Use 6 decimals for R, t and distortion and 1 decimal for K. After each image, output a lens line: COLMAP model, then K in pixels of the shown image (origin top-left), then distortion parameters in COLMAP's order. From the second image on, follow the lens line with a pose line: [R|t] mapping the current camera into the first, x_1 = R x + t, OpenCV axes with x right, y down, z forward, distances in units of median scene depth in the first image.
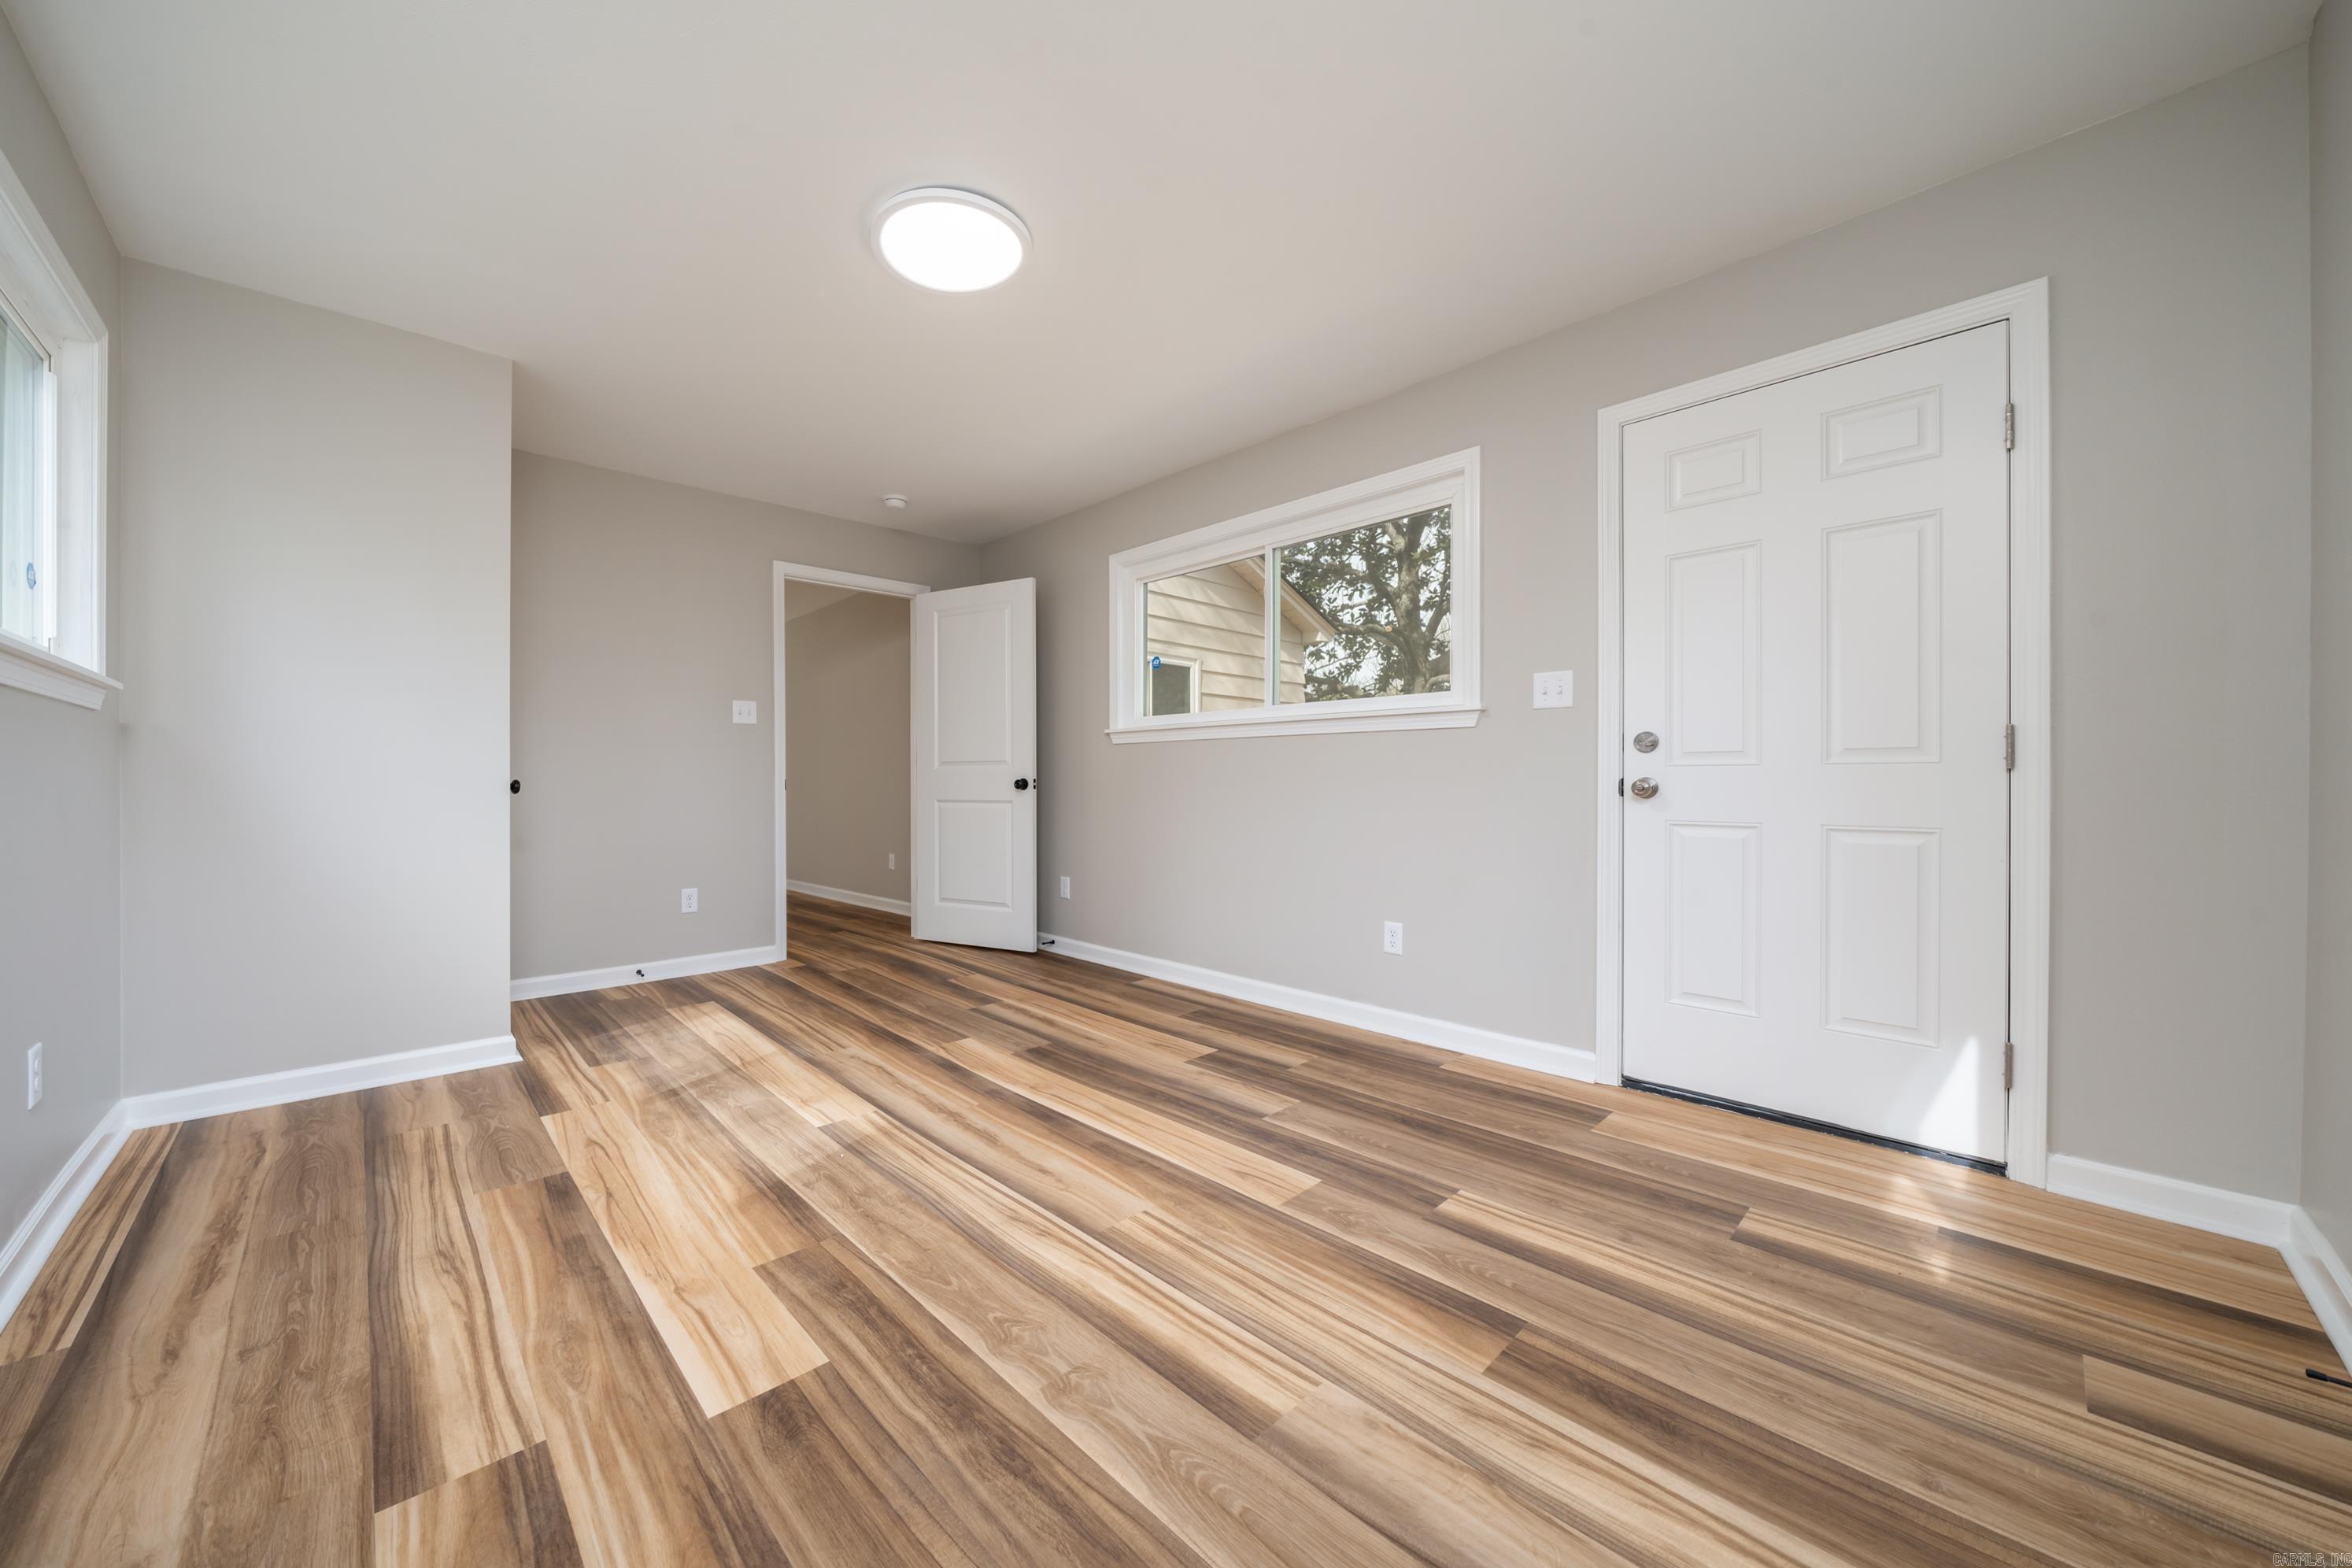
lens RADIAL K [[859.1, 0, 1176.0], [0, 859.1, 784.0], [0, 0, 1]] dist [-0.001414, -0.000180]
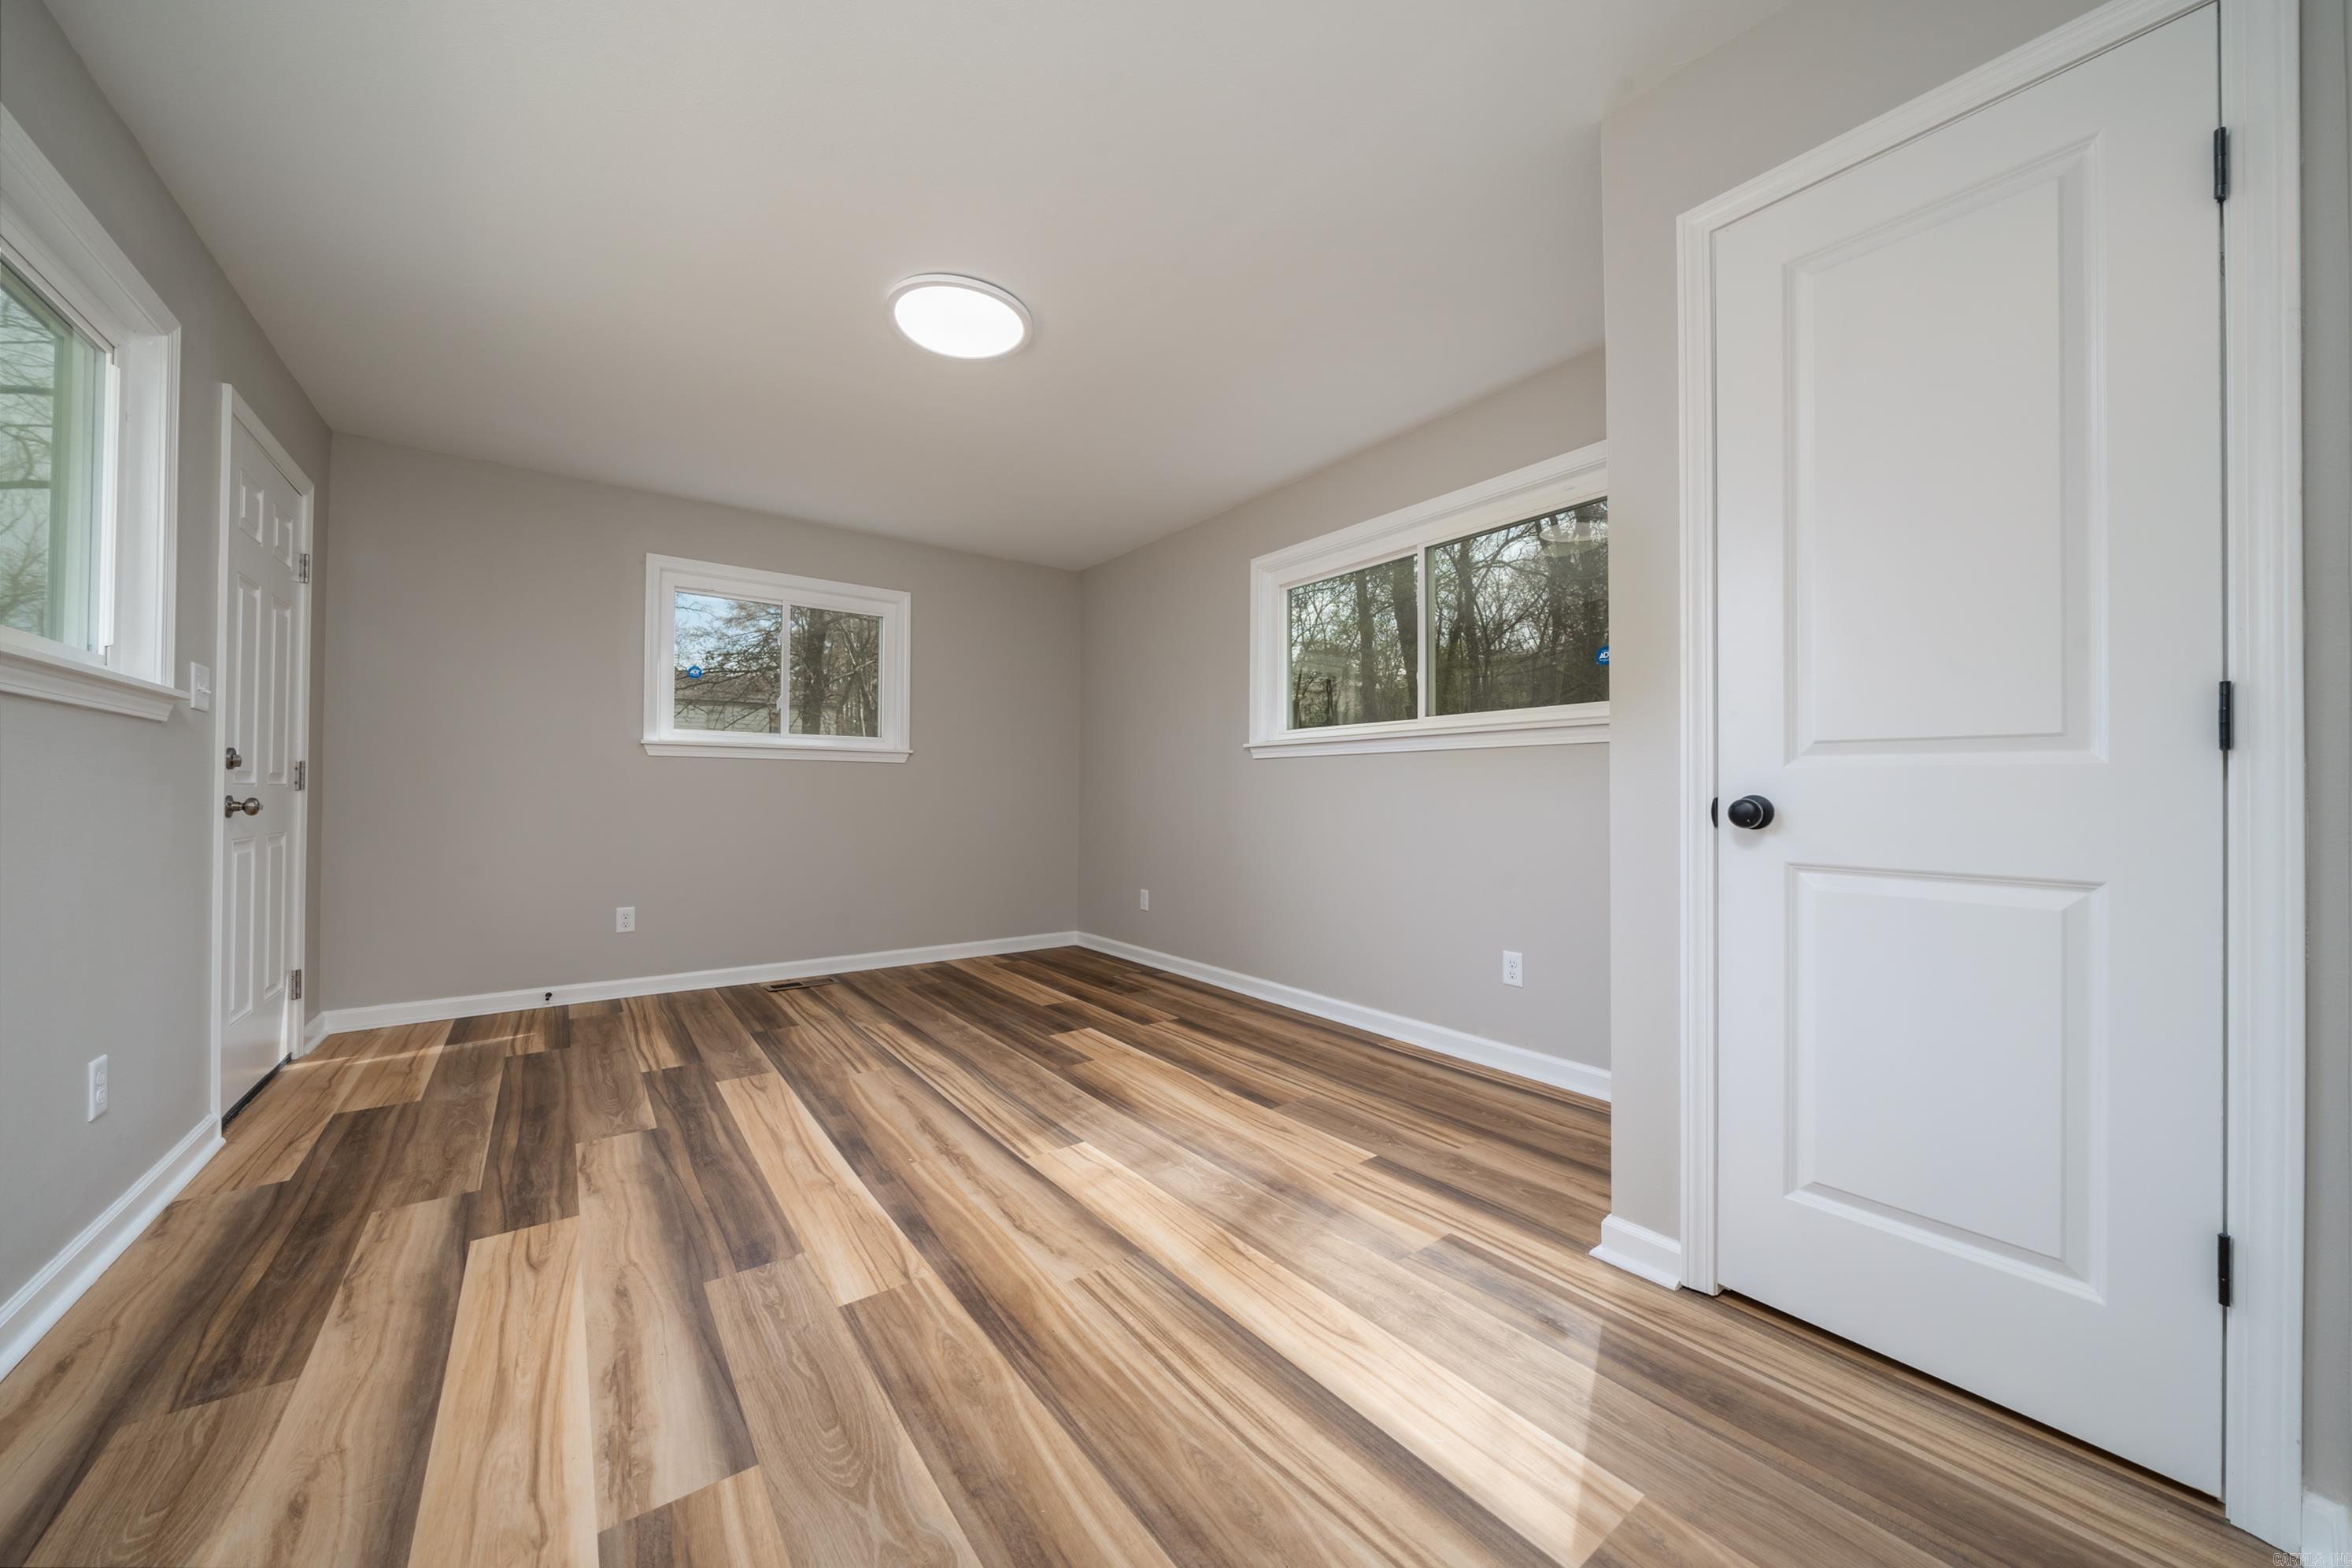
lens RADIAL K [[859.1, 0, 1176.0], [0, 859.1, 784.0], [0, 0, 1]] dist [-0.001414, -0.000180]
pose [[-0.984747, 0.001695, 0.173983, -0.681770], [0.000749, 0.999985, -0.005505, -0.003003], [-0.173990, -0.005290, -0.984733, 1.920907]]
